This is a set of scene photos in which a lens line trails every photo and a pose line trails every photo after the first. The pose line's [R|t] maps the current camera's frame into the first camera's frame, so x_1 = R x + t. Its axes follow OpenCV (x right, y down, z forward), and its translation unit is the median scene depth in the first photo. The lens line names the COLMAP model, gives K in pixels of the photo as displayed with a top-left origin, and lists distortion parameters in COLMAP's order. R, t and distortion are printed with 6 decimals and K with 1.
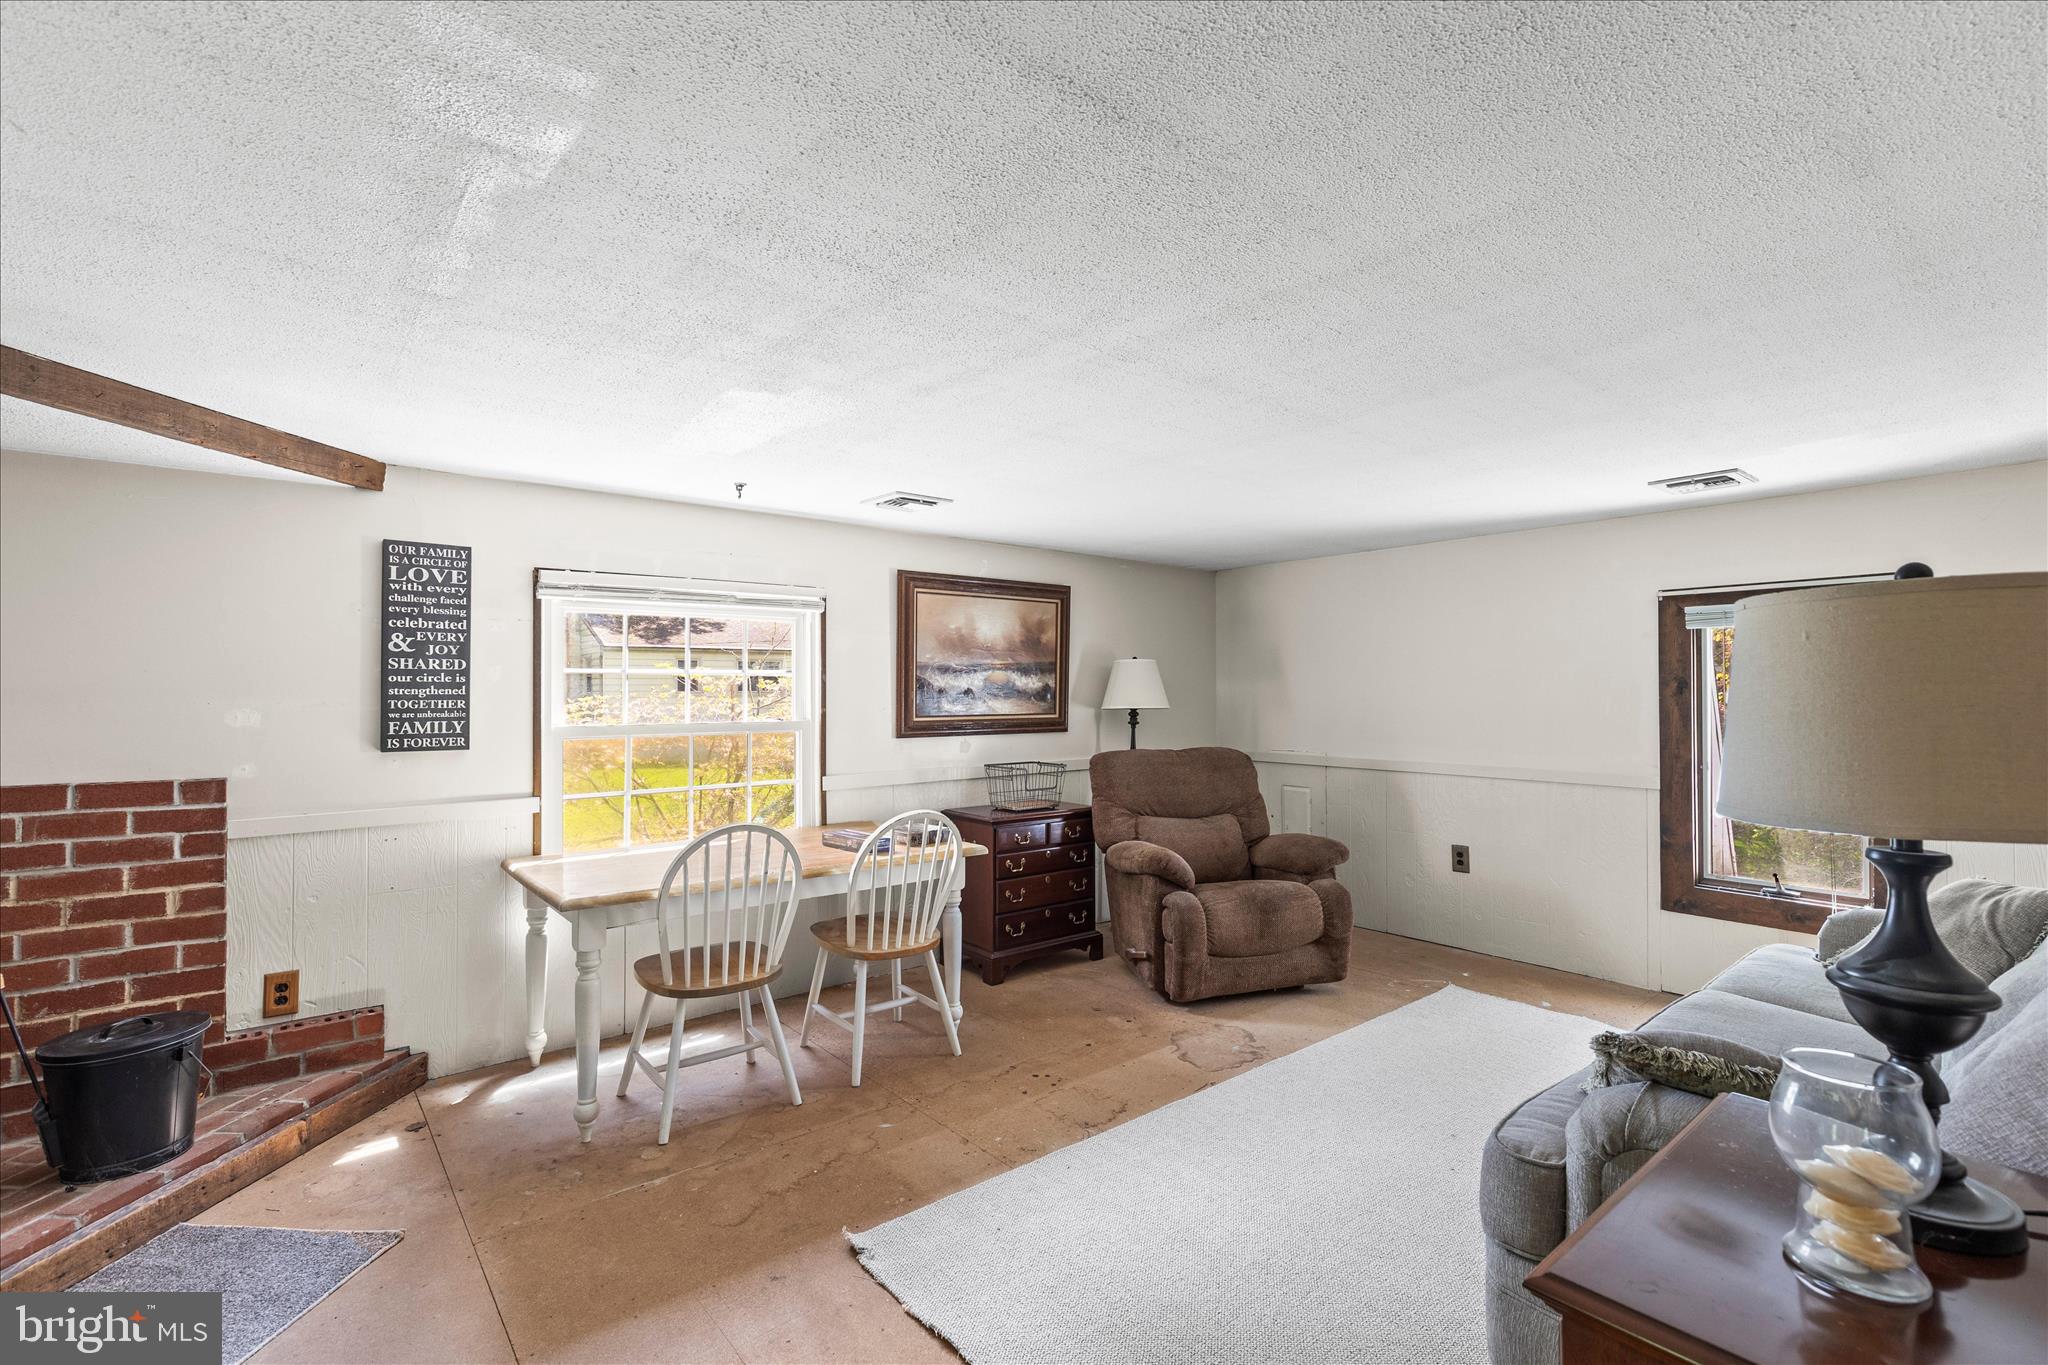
lens RADIAL K [[926.9, 0, 982.2], [0, 926.9, 691.8], [0, 0, 1]] dist [0.004607, -0.000107]
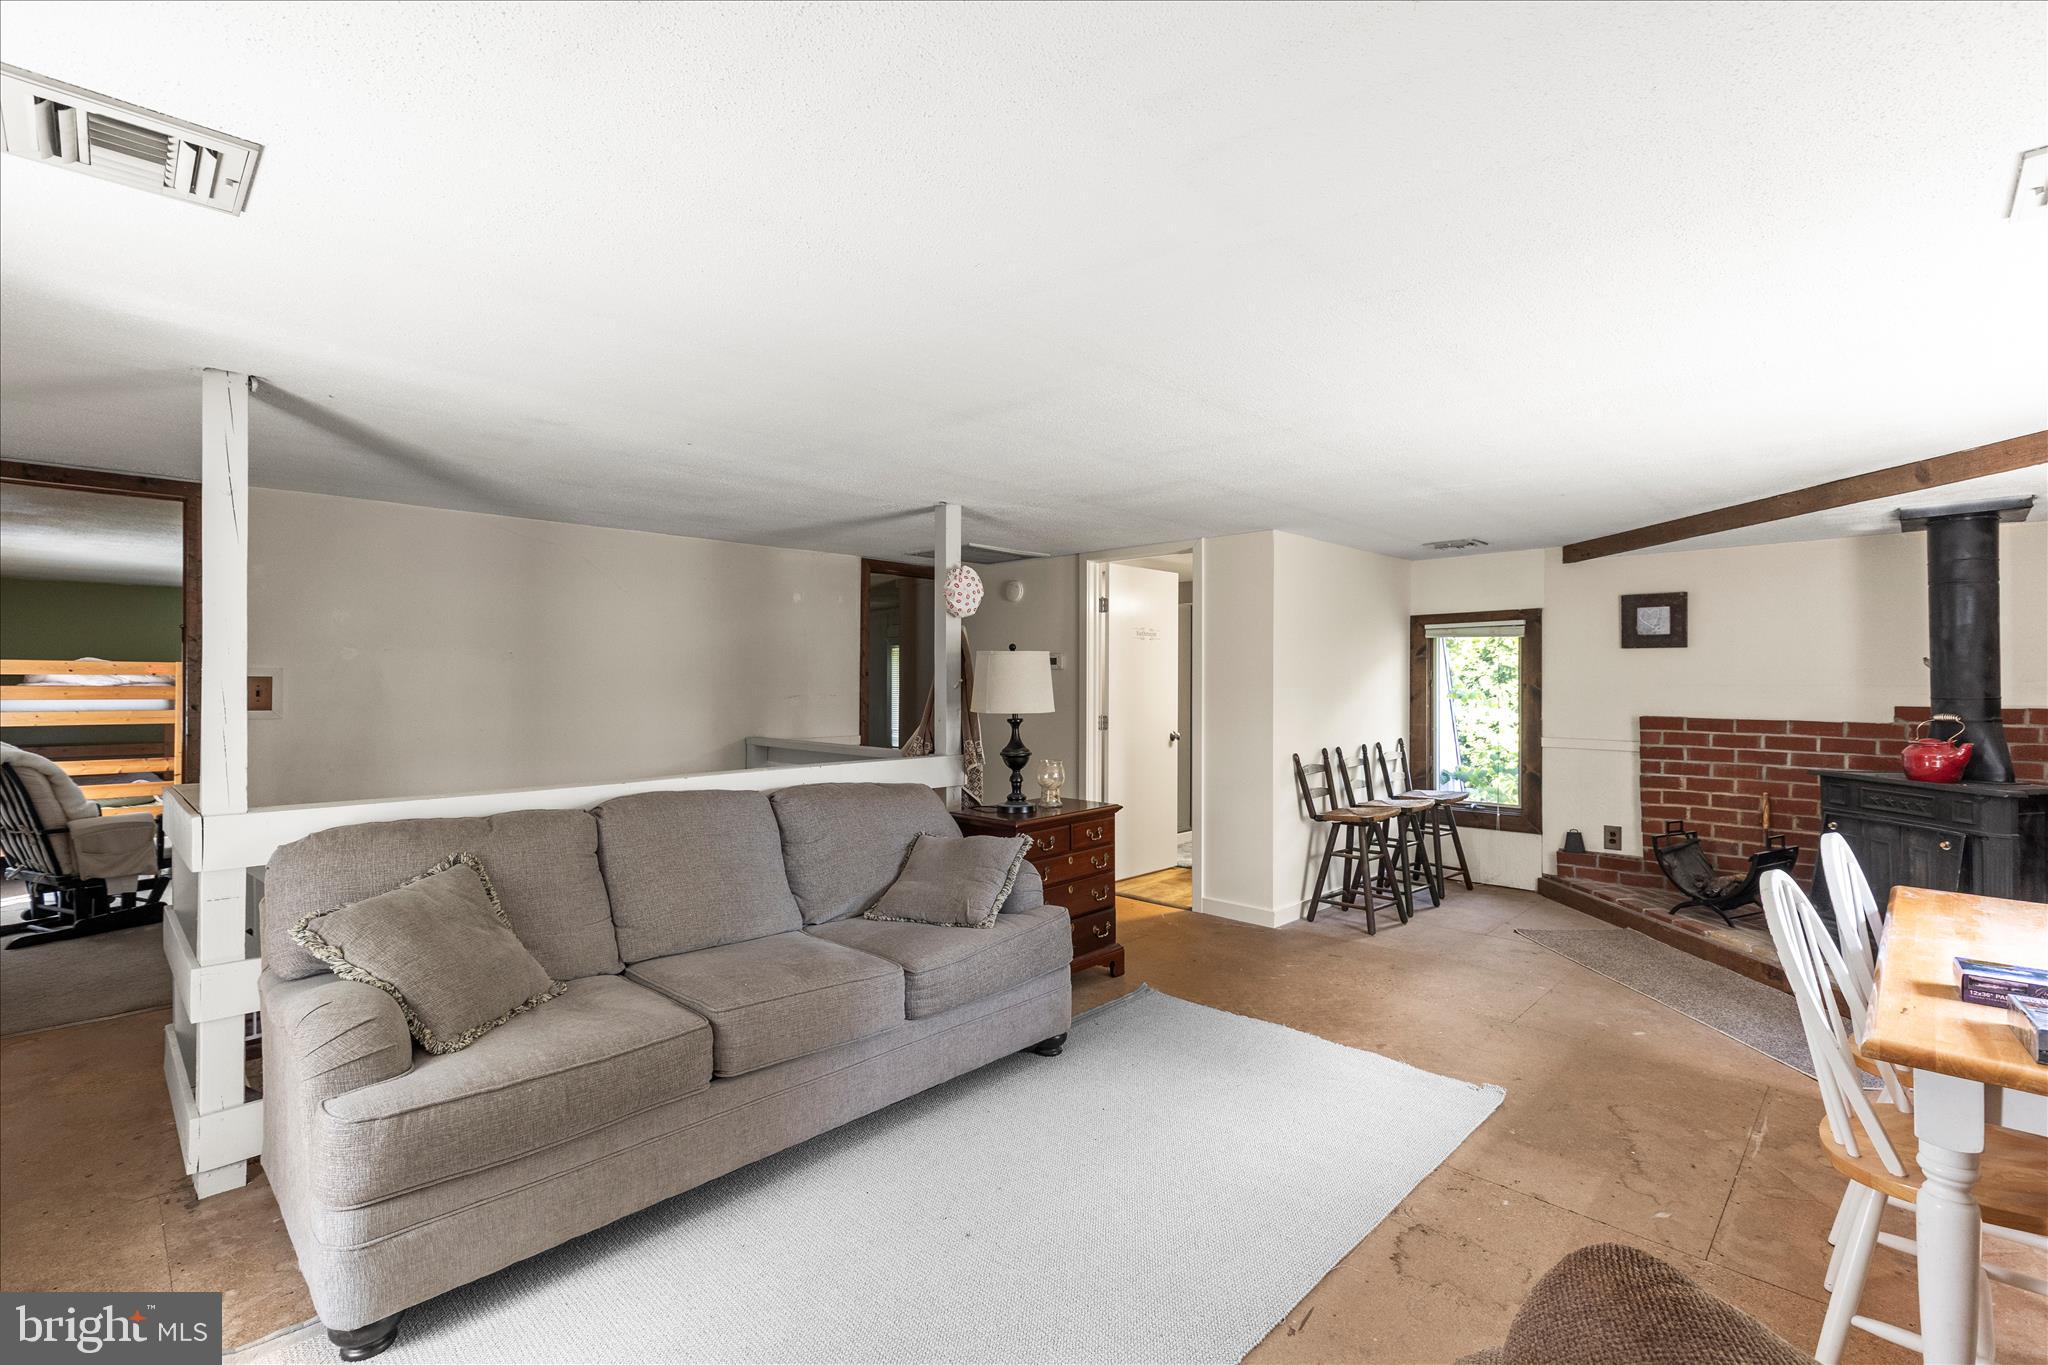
lens RADIAL K [[926.9, 0, 1015.1], [0, 926.9, 677.8], [0, 0, 1]] dist [0.004607, -0.000107]
pose [[-0.992550, 0.003609, -0.121780, 0.445251], [0.003374, 0.999992, 0.002138, 0.002770], [0.121787, 0.001711, -0.992555, 1.419943]]
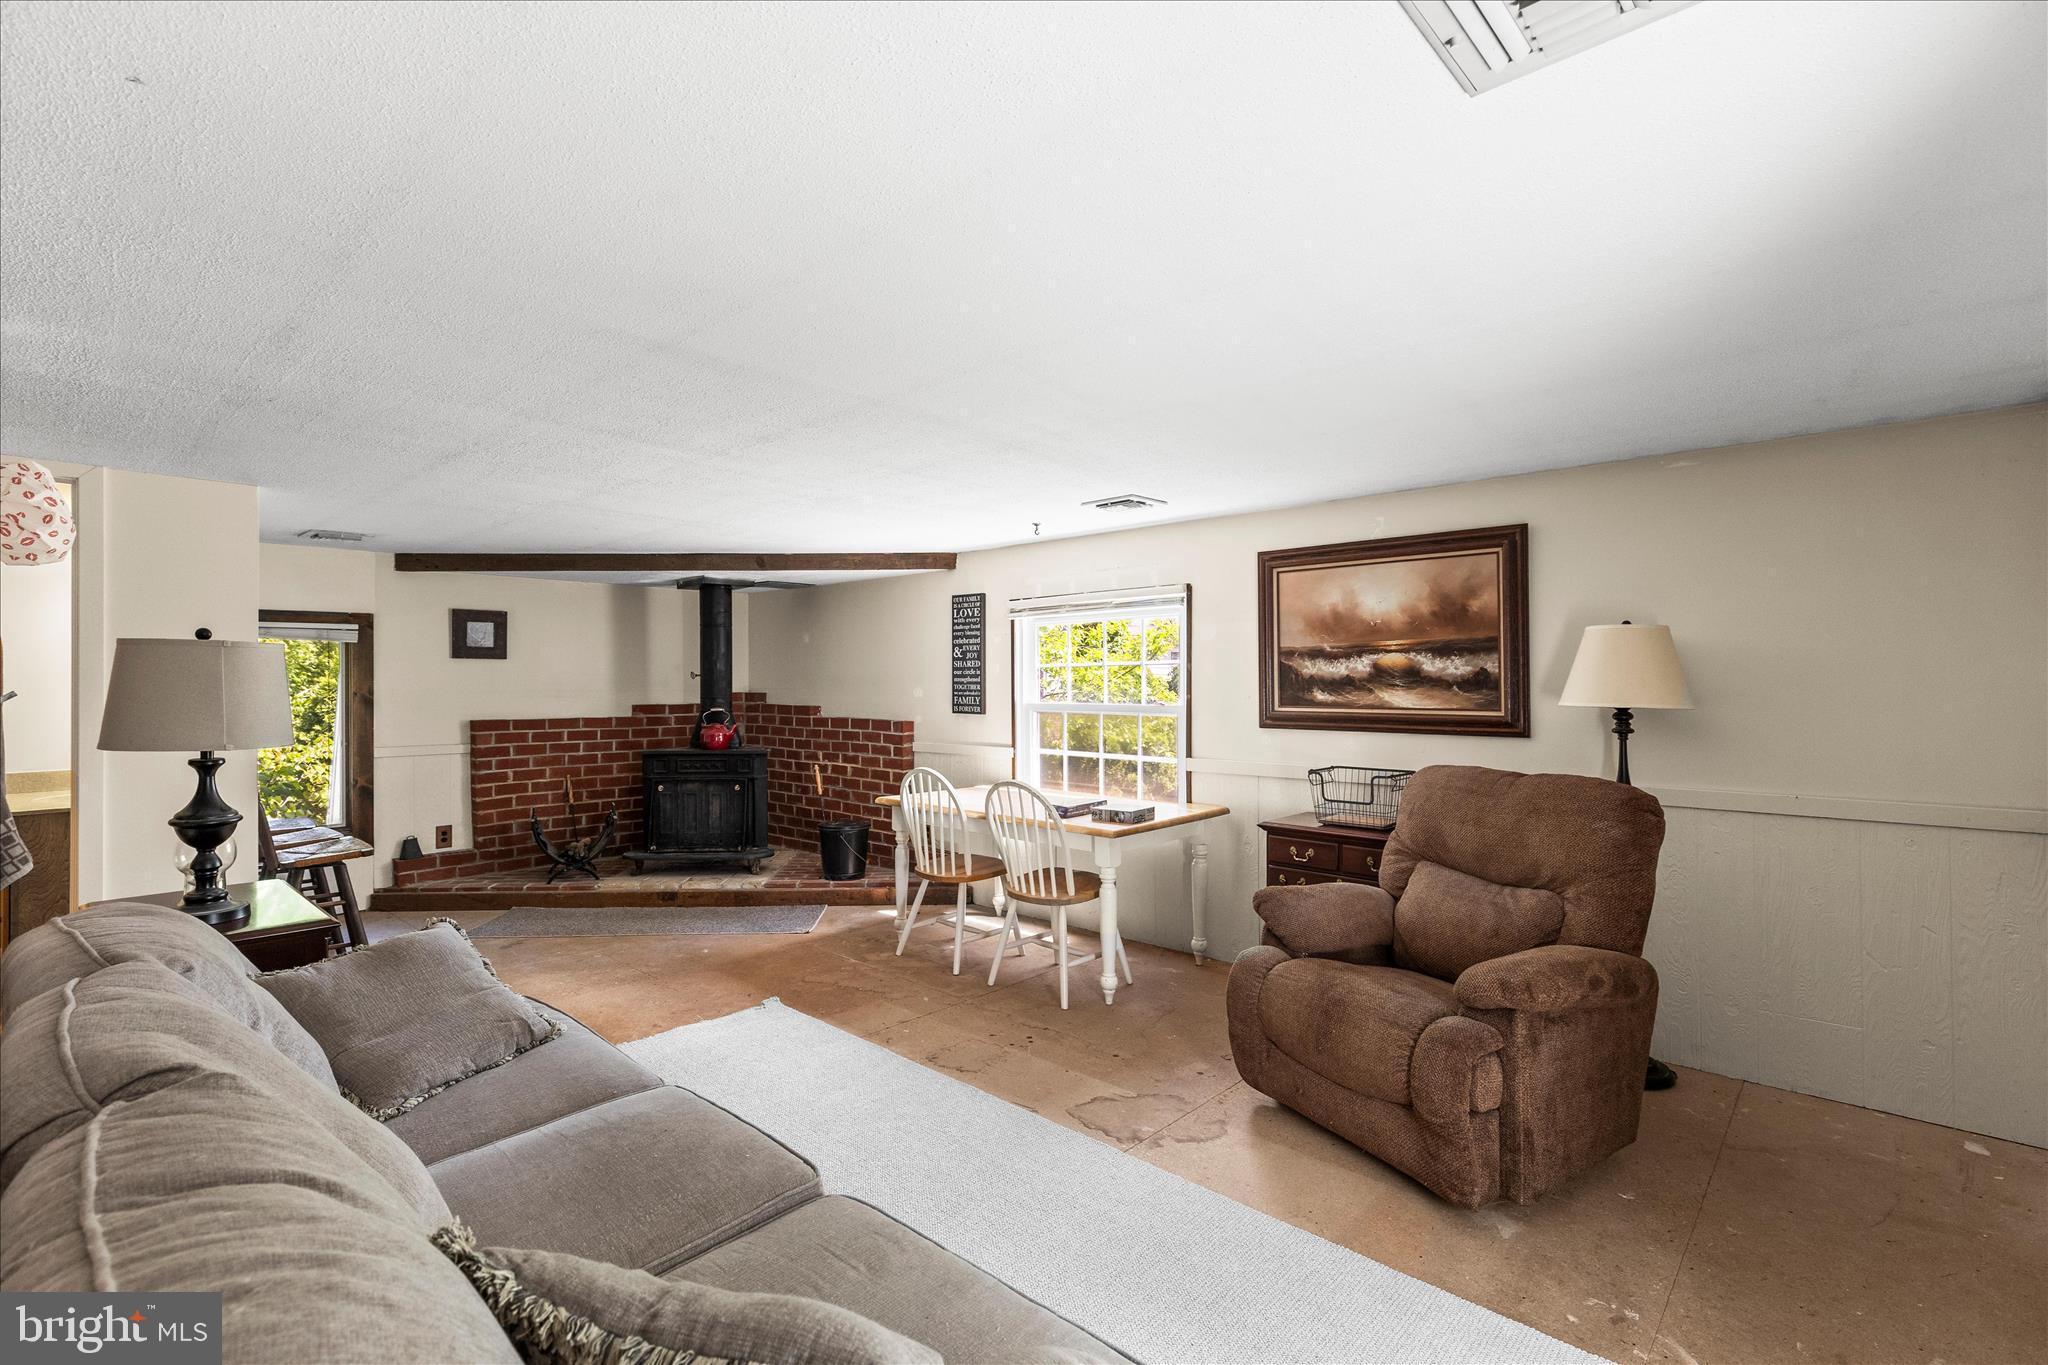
lens RADIAL K [[926.9, 0, 1017.0], [0, 926.9, 677.2], [0, 0, 1]] dist [0.004607, -0.000107]
pose [[0.144488, -0.002283, -0.989504, 1.038491], [0.001125, 0.999997, -0.002143, -0.000882], [0.989506, -0.000803, 0.144490, 0.770982]]
